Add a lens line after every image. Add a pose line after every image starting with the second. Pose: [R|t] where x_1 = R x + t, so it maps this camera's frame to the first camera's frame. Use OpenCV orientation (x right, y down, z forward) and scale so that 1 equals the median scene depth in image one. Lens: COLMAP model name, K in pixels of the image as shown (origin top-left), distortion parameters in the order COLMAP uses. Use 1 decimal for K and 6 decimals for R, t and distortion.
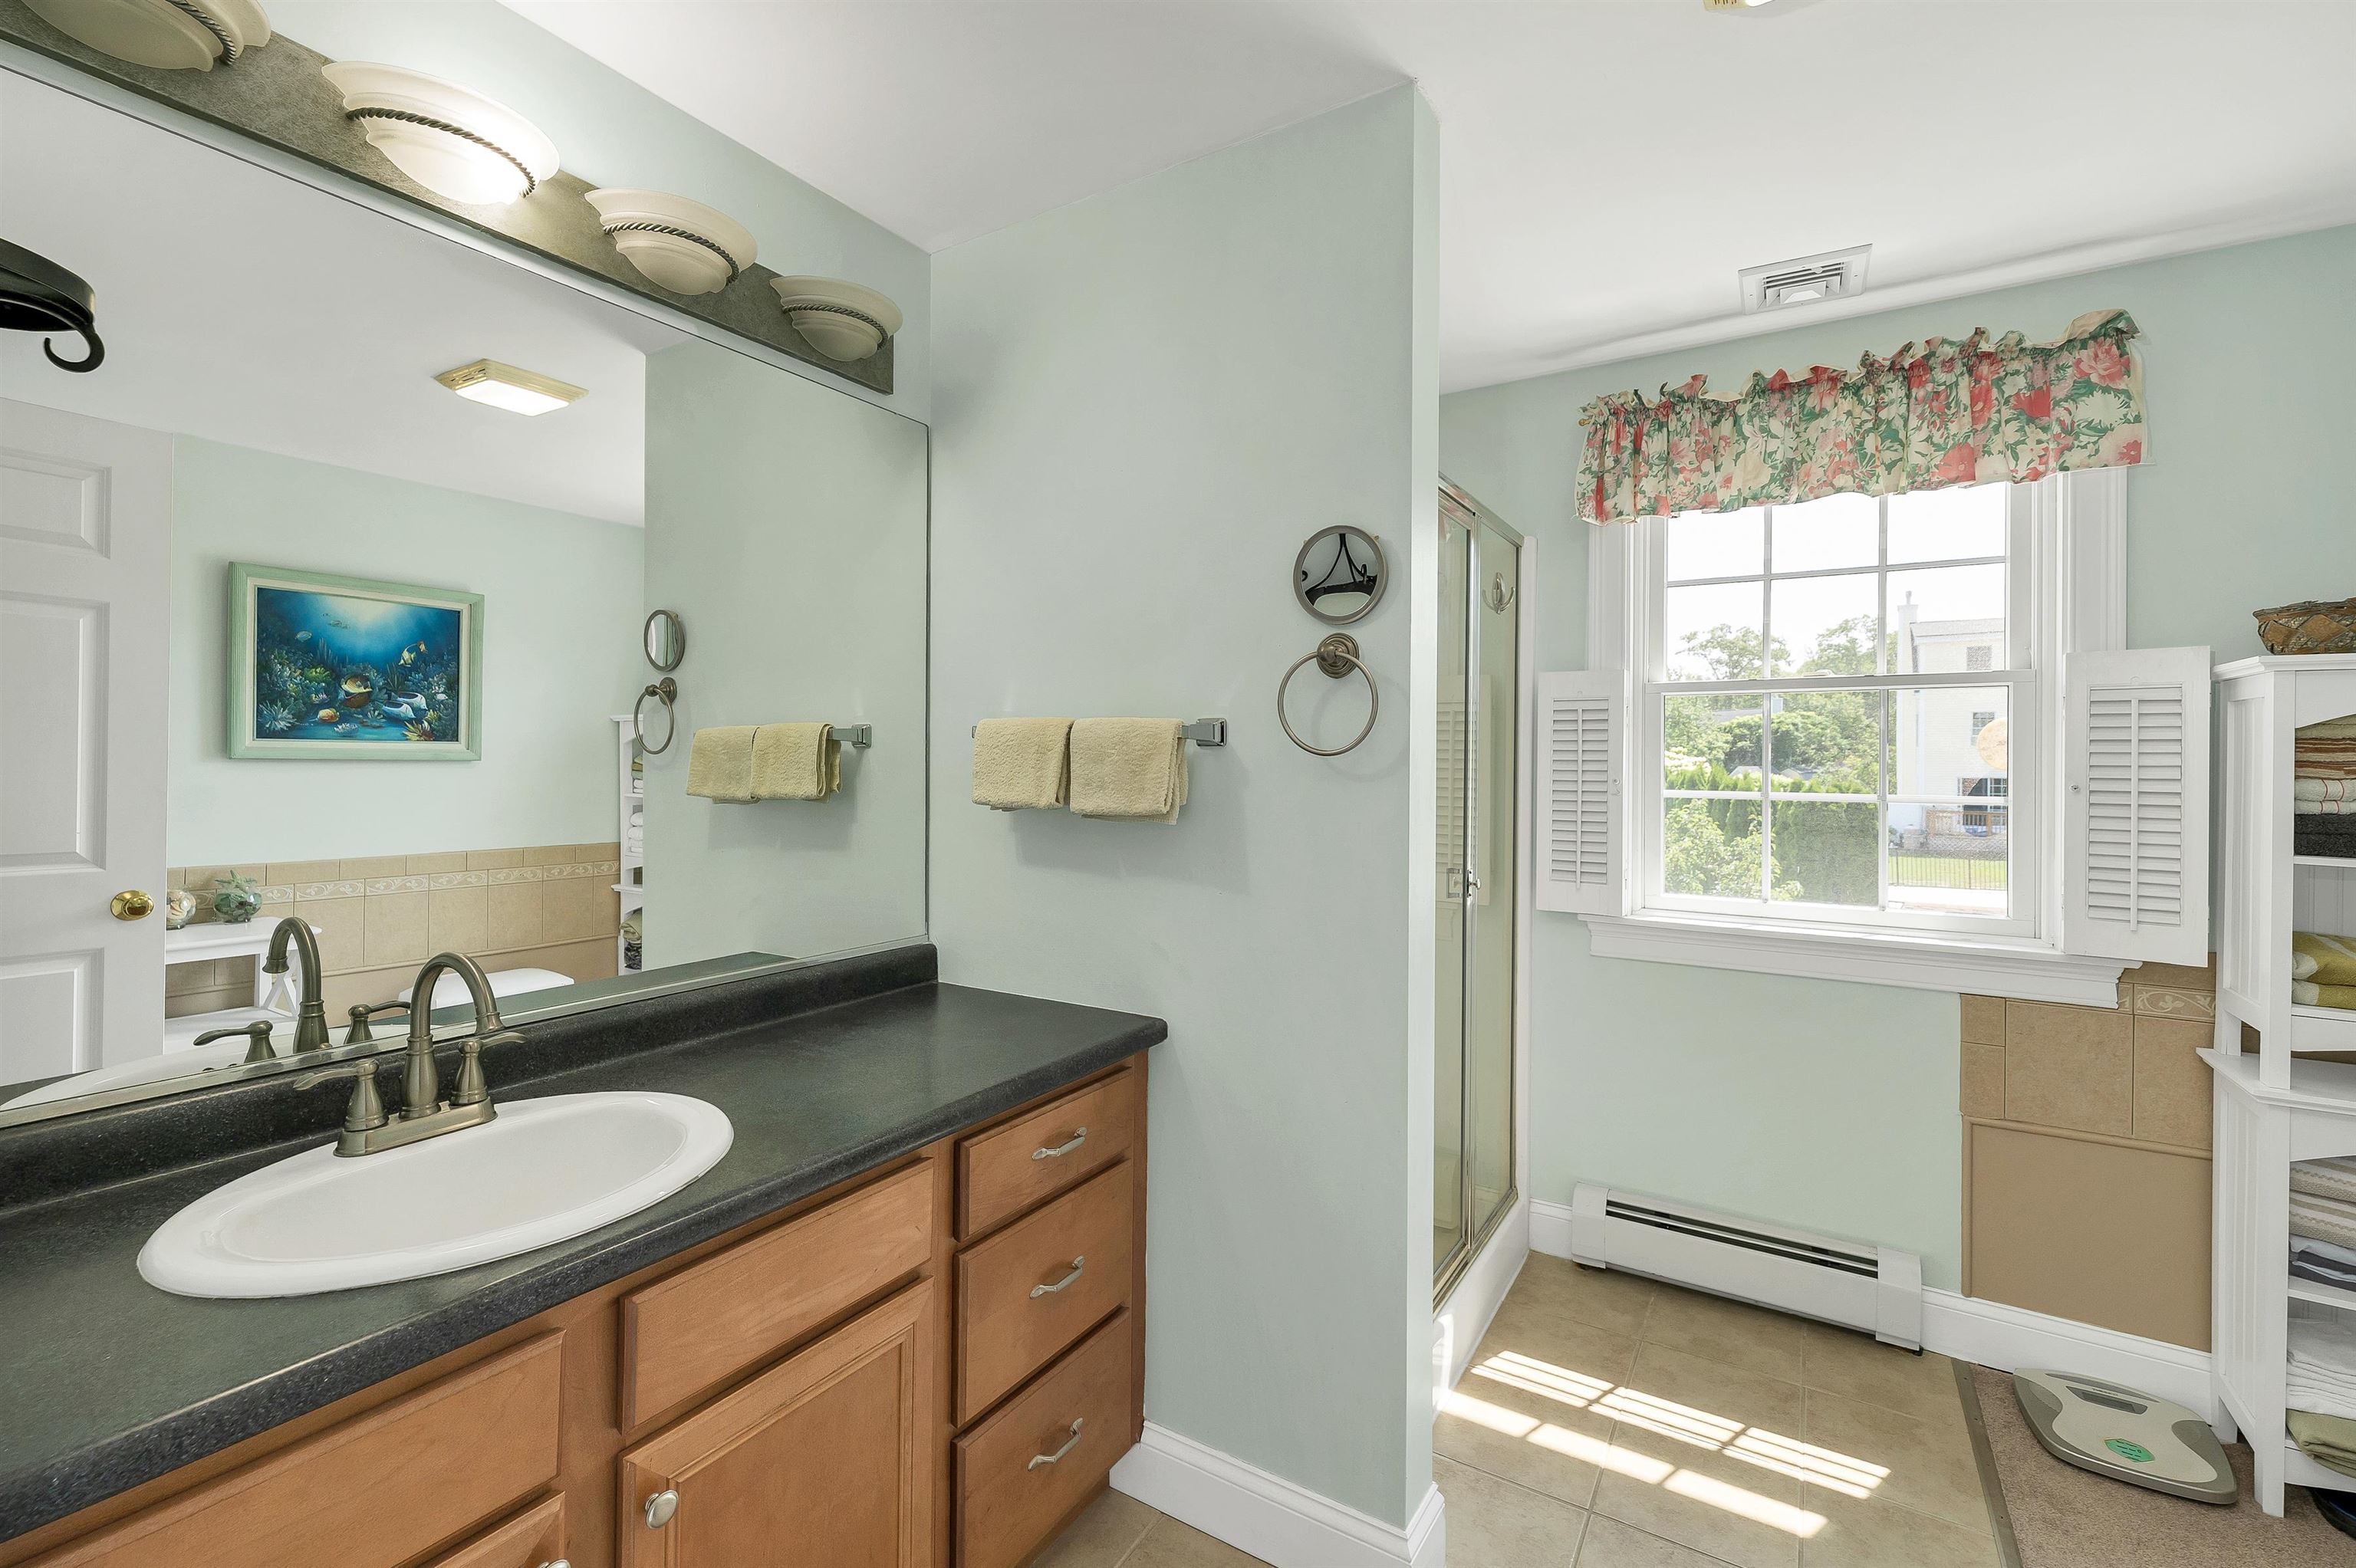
lens RADIAL K [[1040.0, 0, 1163.0], [0, 1040.0, 760.1], [0, 0, 1]] dist [0.002178, -0.000226]
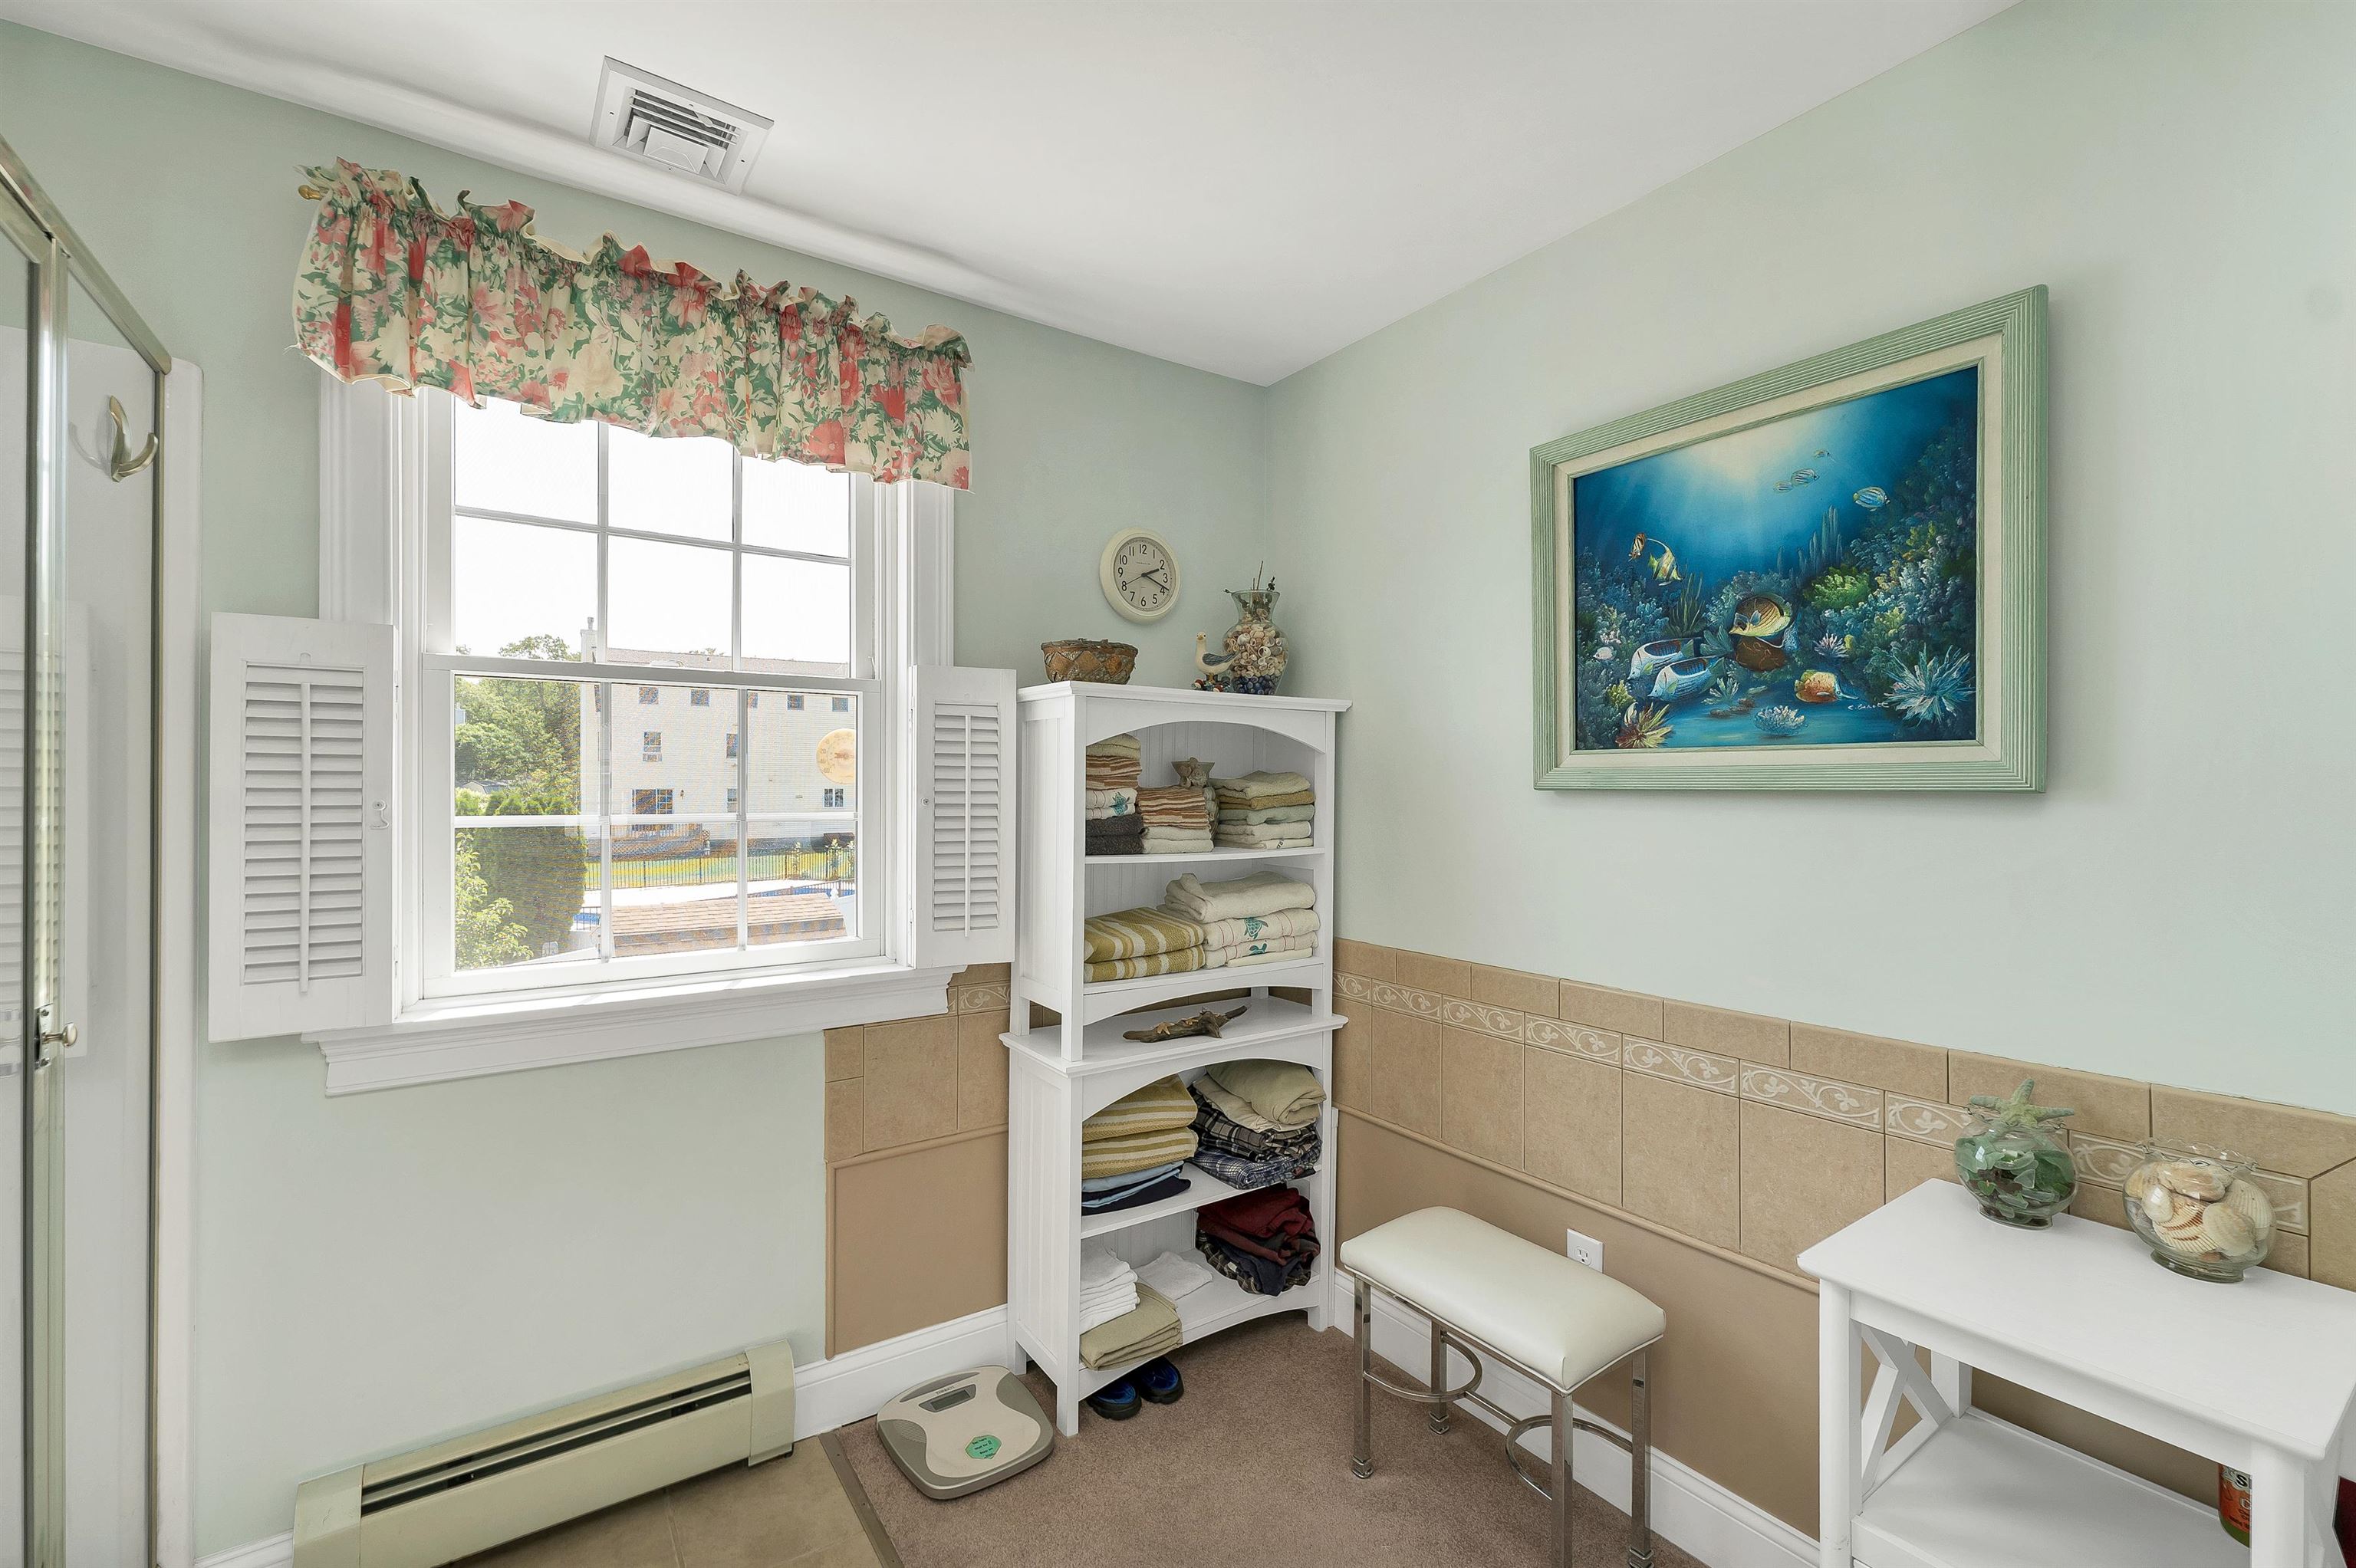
lens RADIAL K [[986.0, 0, 1159.5], [0, 986.0, 786.5], [0, 0, 1]] dist [0.002547, 0.000101]
pose [[0.397362, -0.009116, 0.917617, 0.094903], [-0.002909, 0.999933, 0.011194, 0.001206], [-0.917657, -0.007117, 0.397309, 0.394750]]
